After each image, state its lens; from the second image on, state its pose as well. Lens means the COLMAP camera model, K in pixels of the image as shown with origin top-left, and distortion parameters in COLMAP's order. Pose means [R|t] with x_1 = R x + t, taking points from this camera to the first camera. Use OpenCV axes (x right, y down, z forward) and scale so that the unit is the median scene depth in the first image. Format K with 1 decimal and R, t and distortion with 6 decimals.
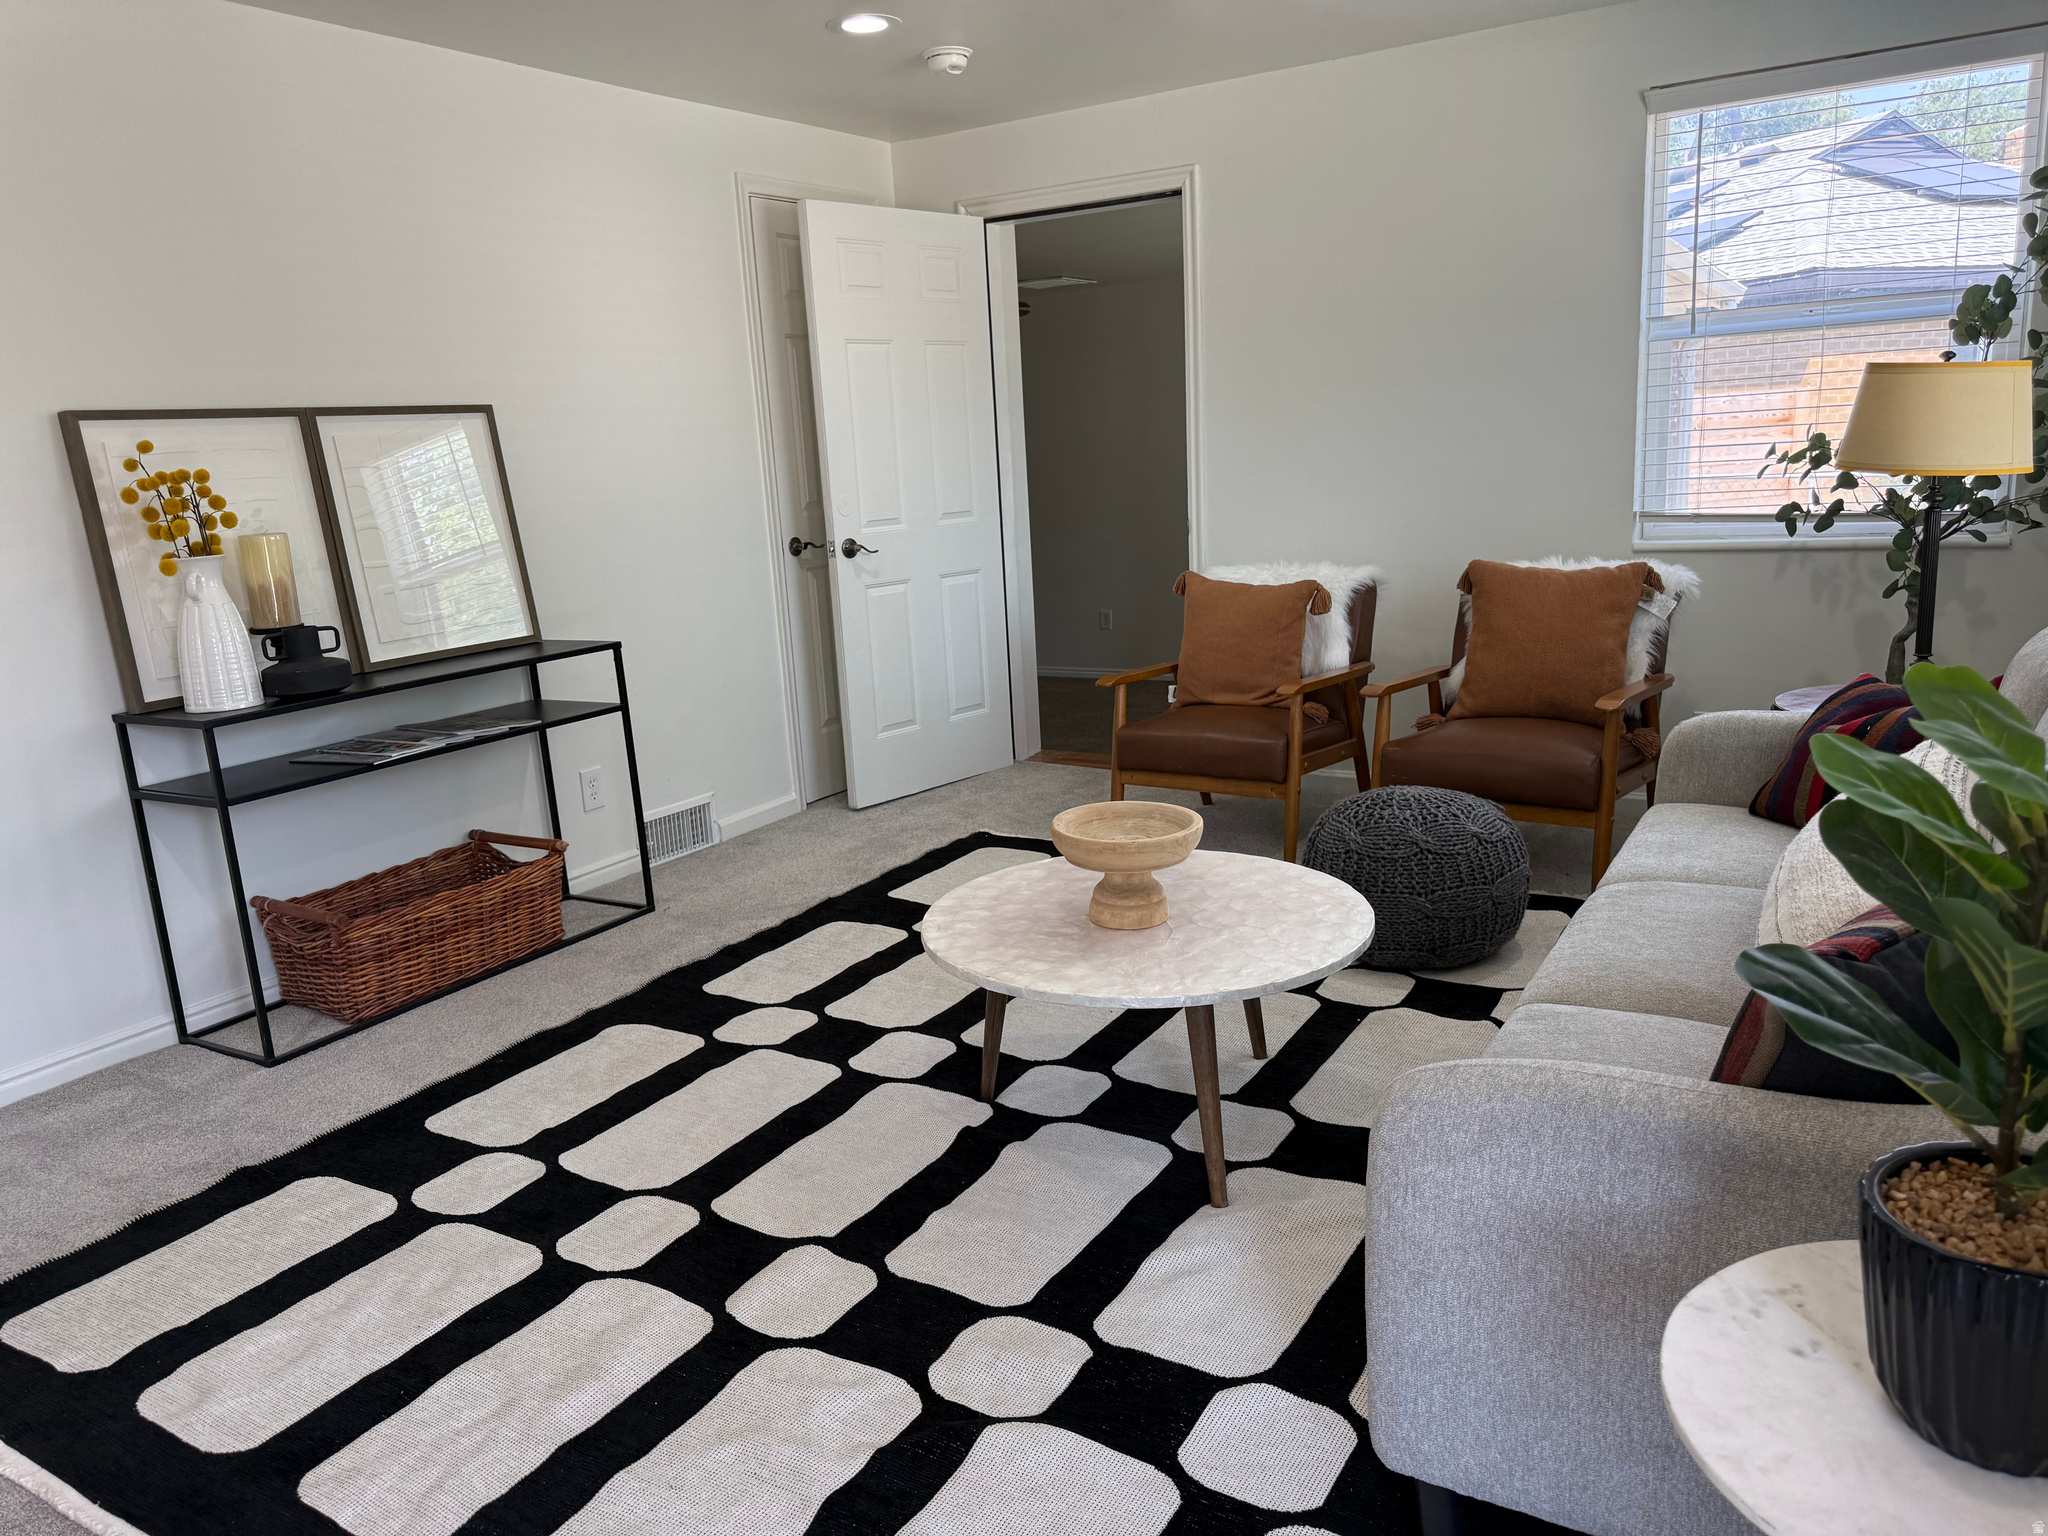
lens RADIAL K [[1436.6, 0, 1028.1], [0, 1436.6, 775.0], [0, 0, 1]] dist [0.007014, -0.005963]
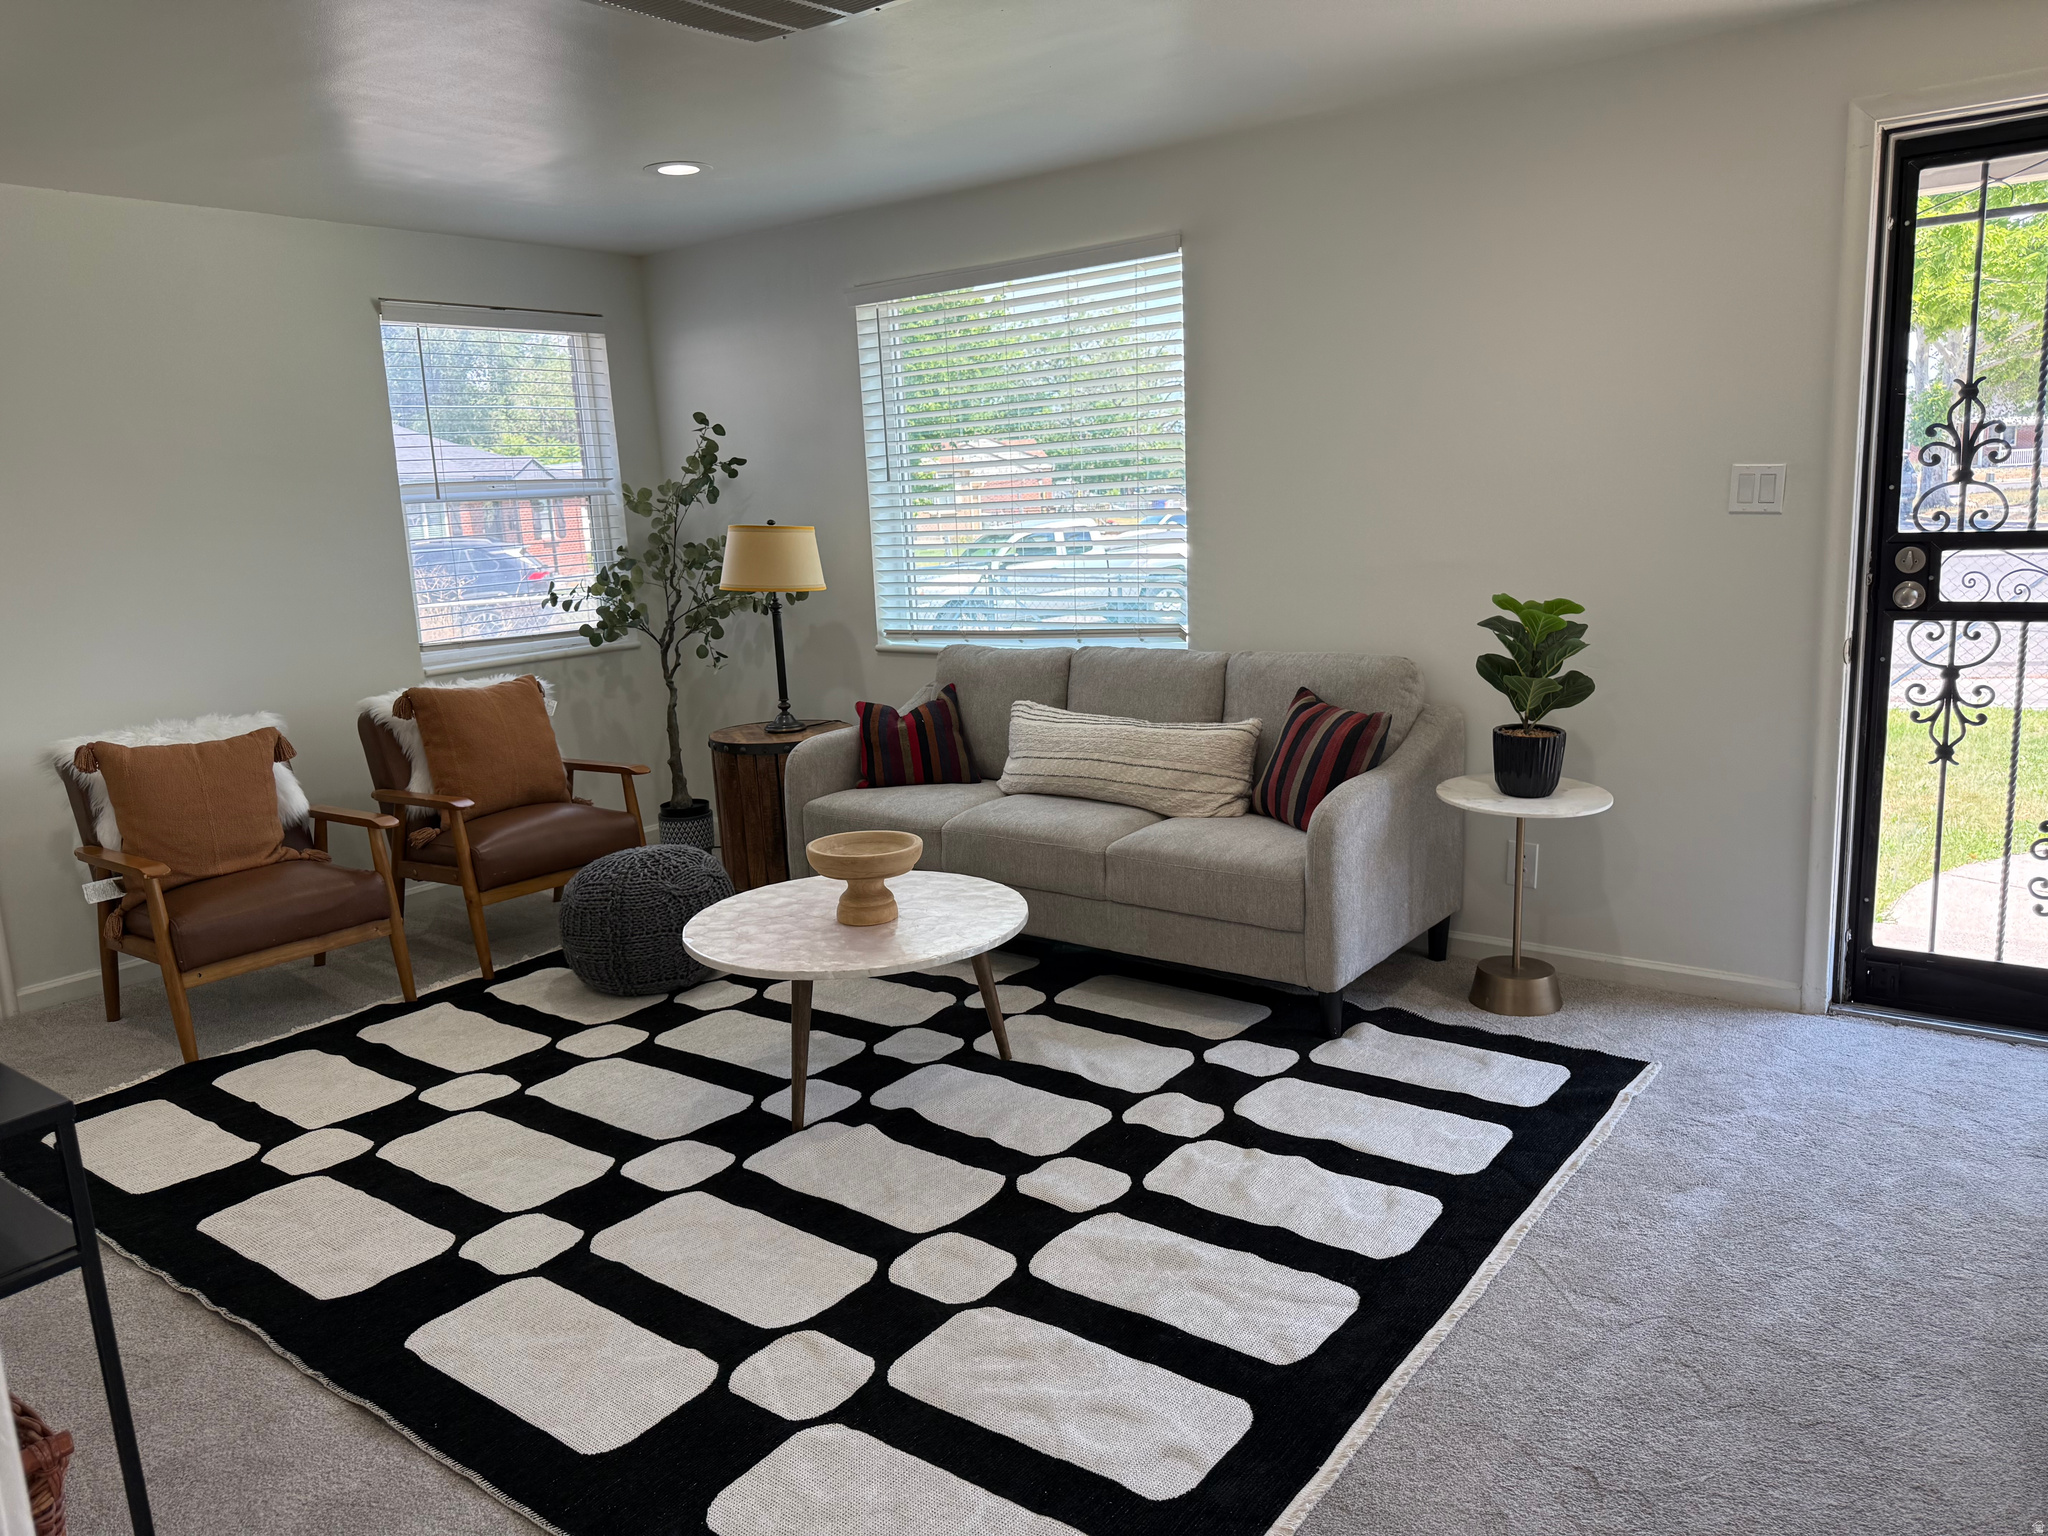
lens RADIAL K [[1436.6, 0, 1029.8], [0, 1436.6, 764.9], [0, 0, 1]] dist [0.007014, -0.005963]
pose [[0.090395, -0.132131, 0.987102, -0.982208], [0.262752, 0.959206, 0.104335, -0.107740], [-0.960620, 0.249932, 0.121425, 0.549826]]
